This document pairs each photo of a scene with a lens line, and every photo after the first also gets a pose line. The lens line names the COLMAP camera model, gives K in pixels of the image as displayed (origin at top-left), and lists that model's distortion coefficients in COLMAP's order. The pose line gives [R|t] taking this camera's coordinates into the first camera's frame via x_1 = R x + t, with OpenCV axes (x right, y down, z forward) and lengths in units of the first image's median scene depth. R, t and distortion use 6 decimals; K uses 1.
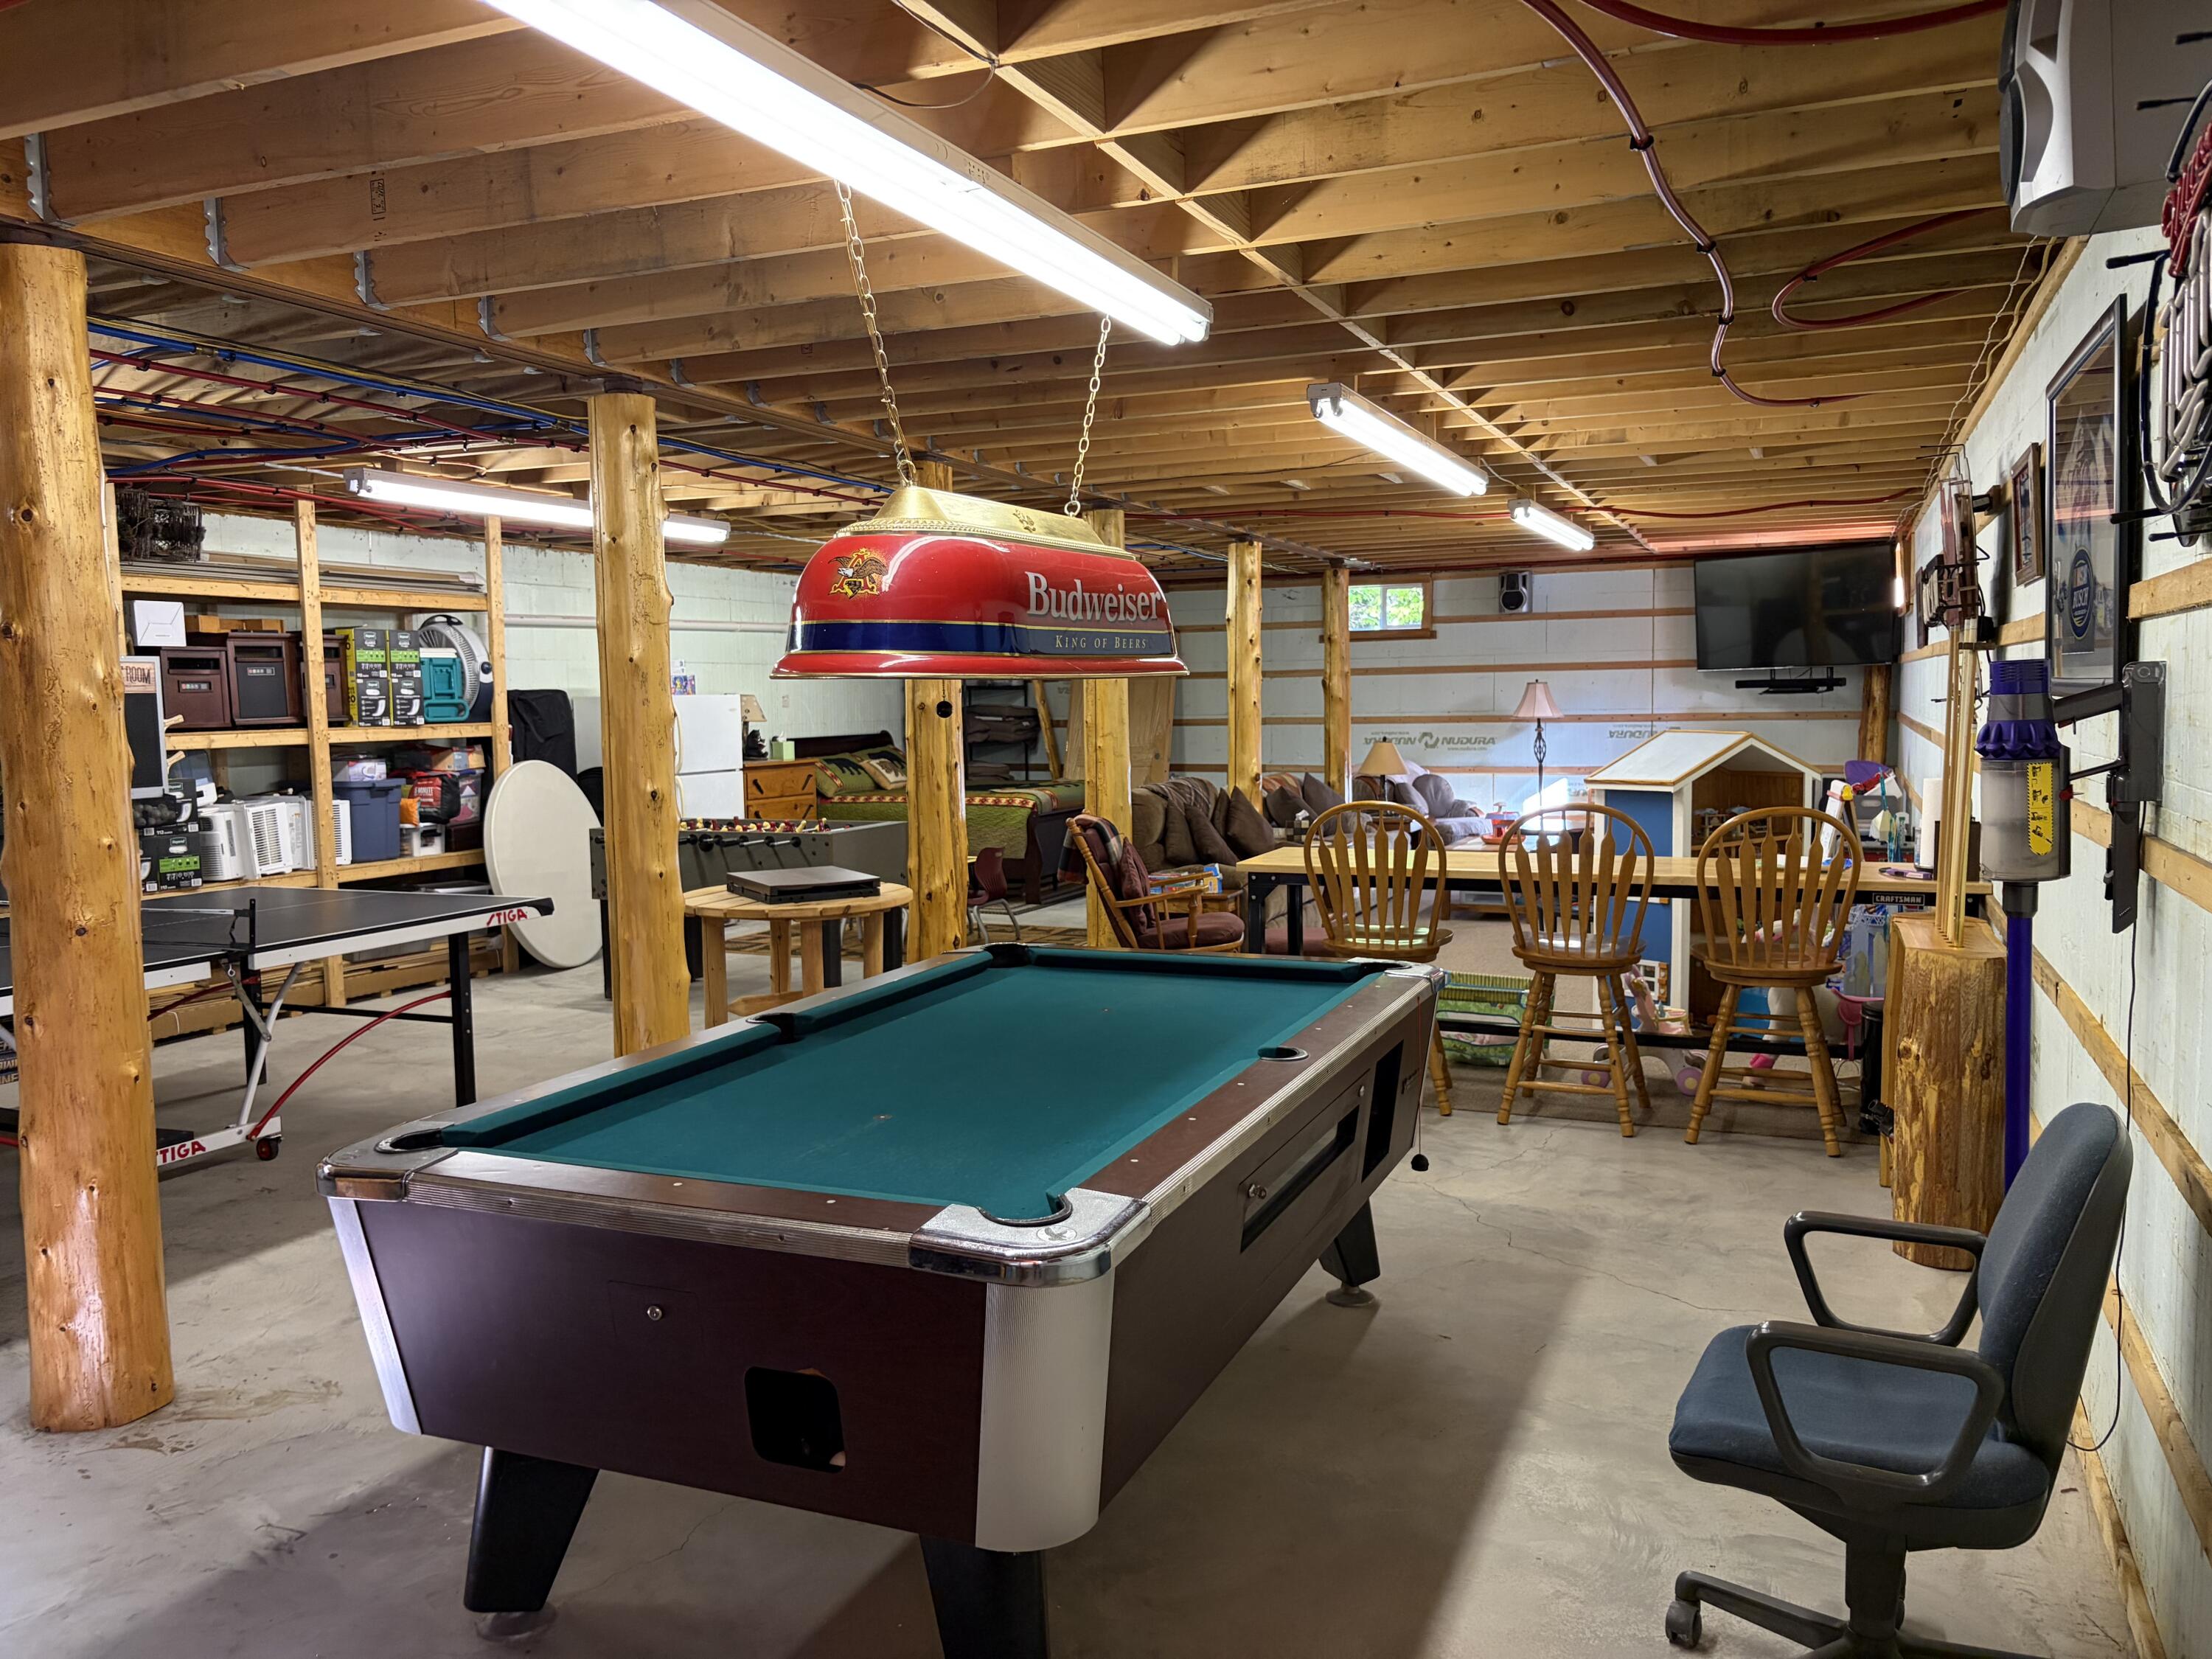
lens RADIAL K [[1677.6, 0, 1106.0], [0, 1677.6, 829.5], [0, 0, 1]] dist [0.030857, 0.005773]
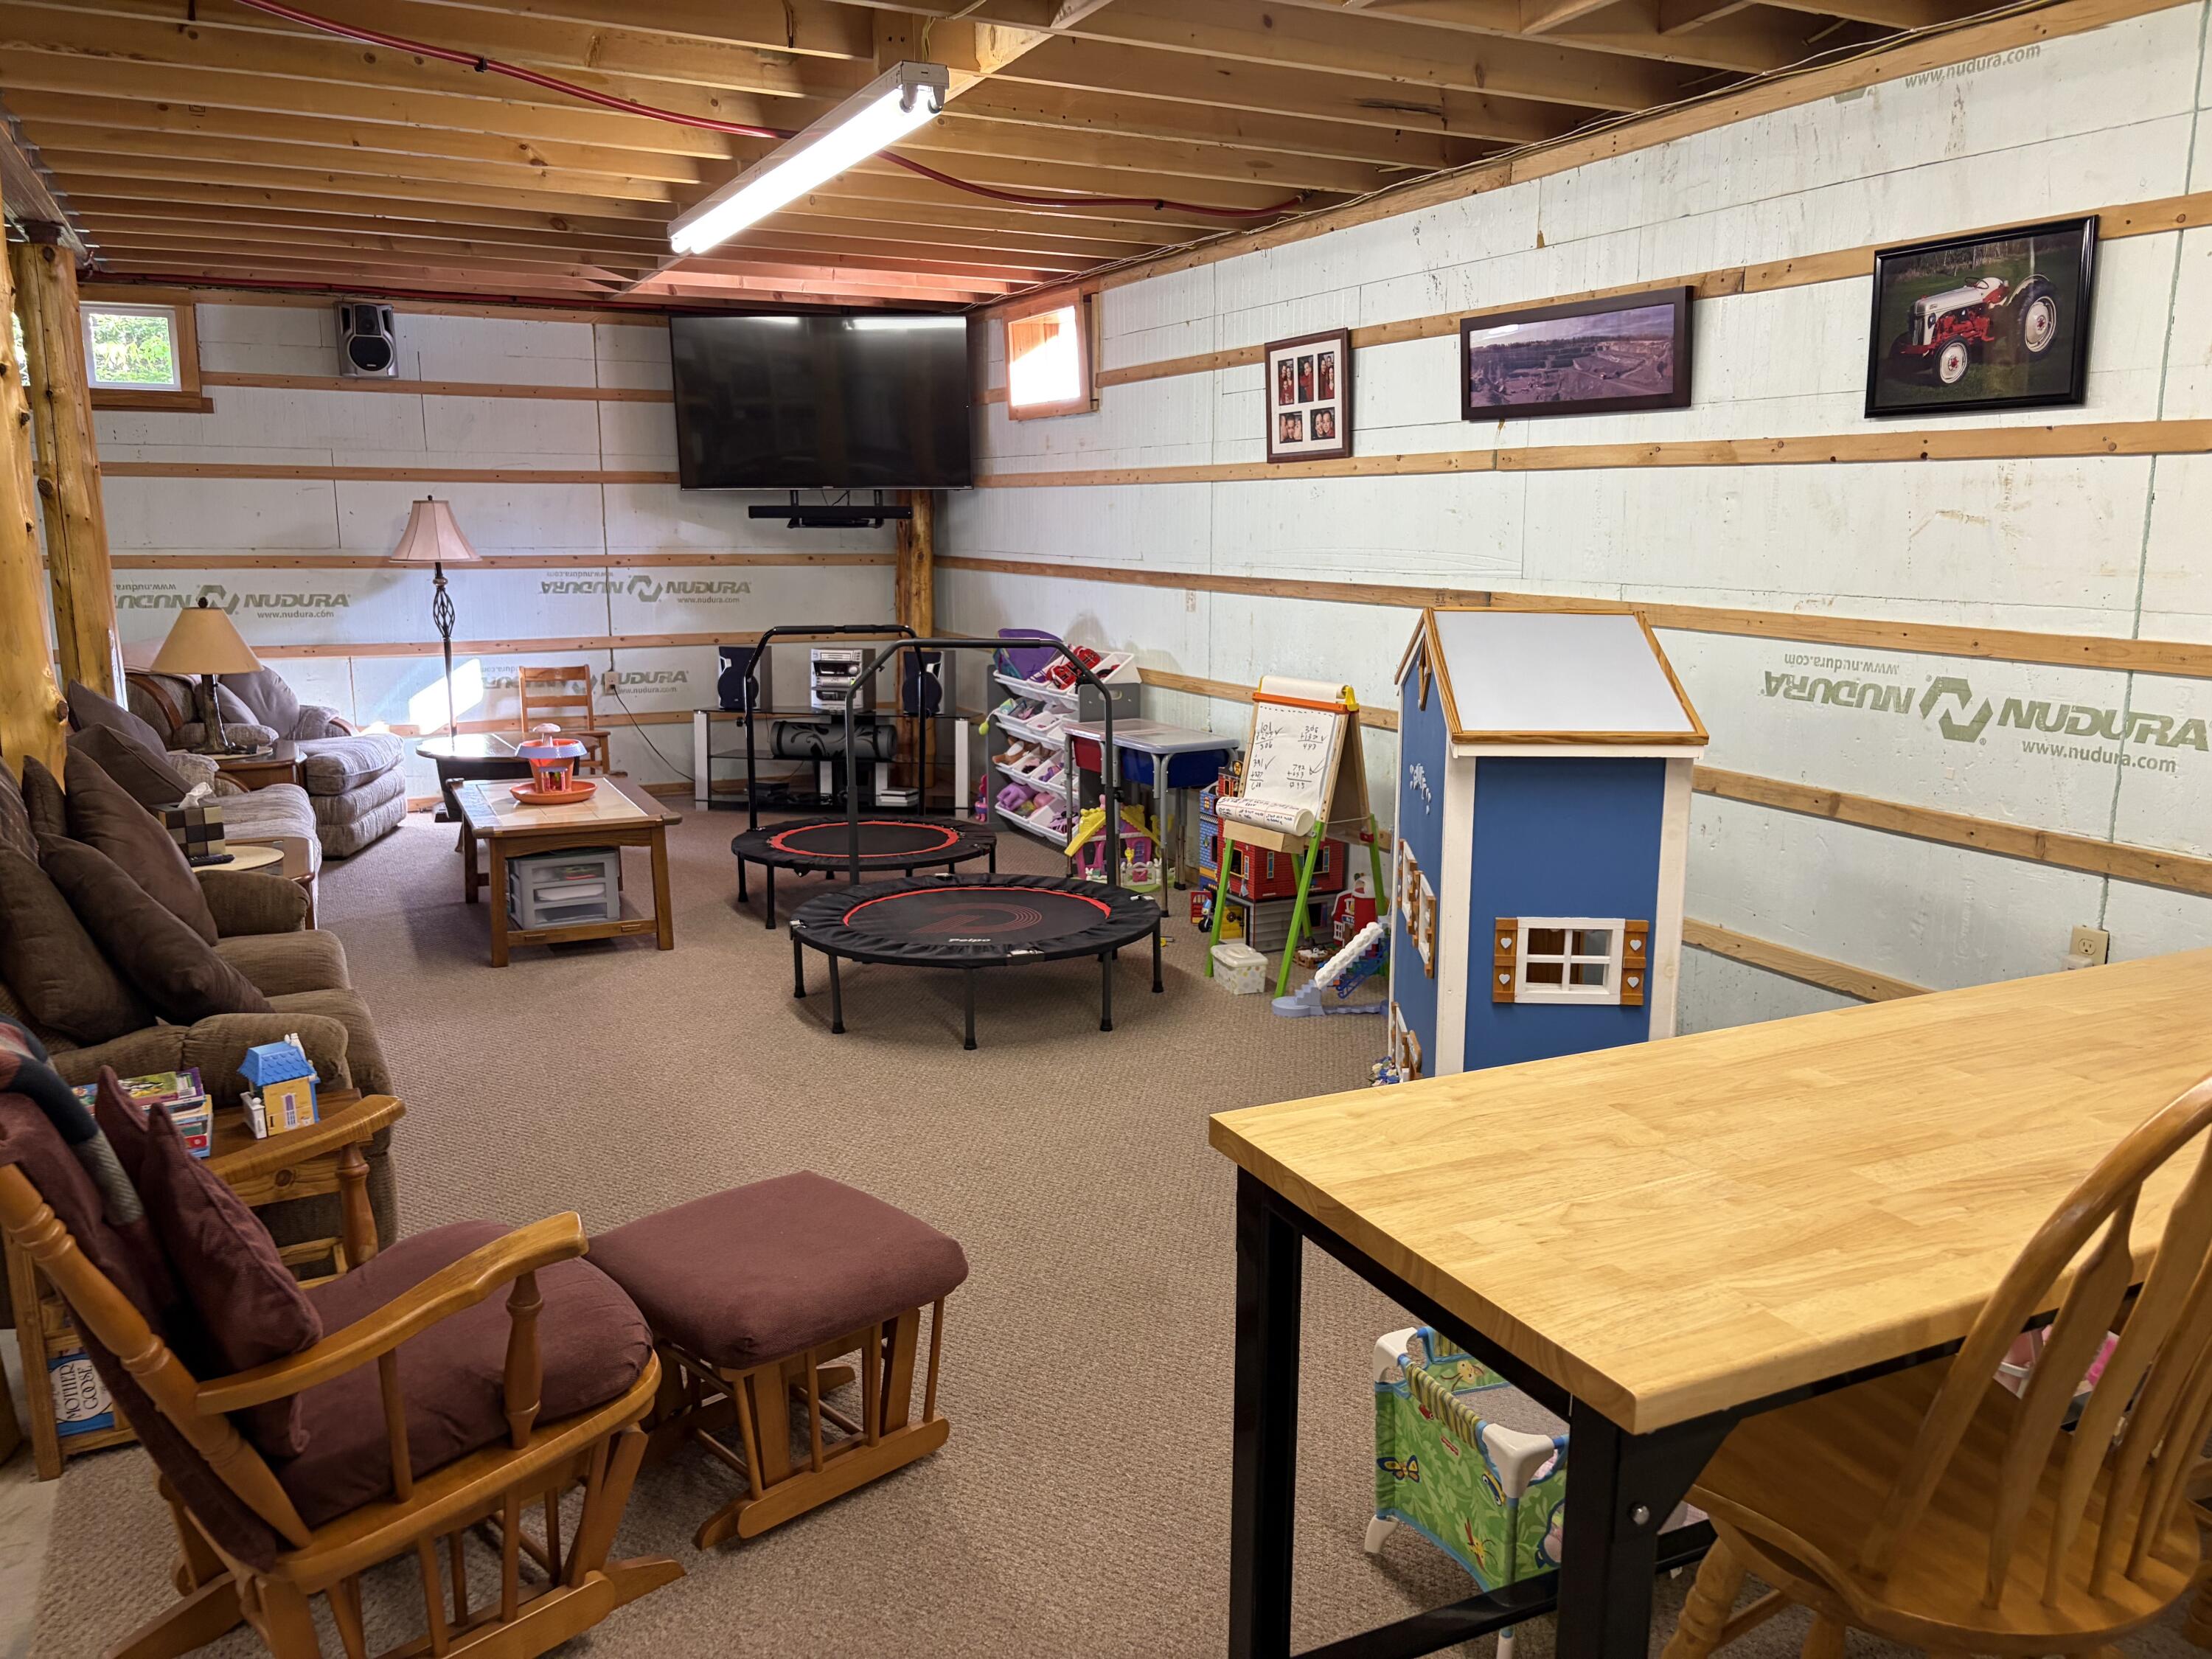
lens RADIAL K [[1677.6, 0, 1106.0], [0, 1677.6, 829.5], [0, 0, 1]] dist [0.030857, 0.005773]
pose [[0.654179, -0.120162, 0.746734, -0.044429], [0.046331, 0.991811, 0.119010, -0.032255], [-0.754919, -0.043257, 0.654390, 0.426668]]
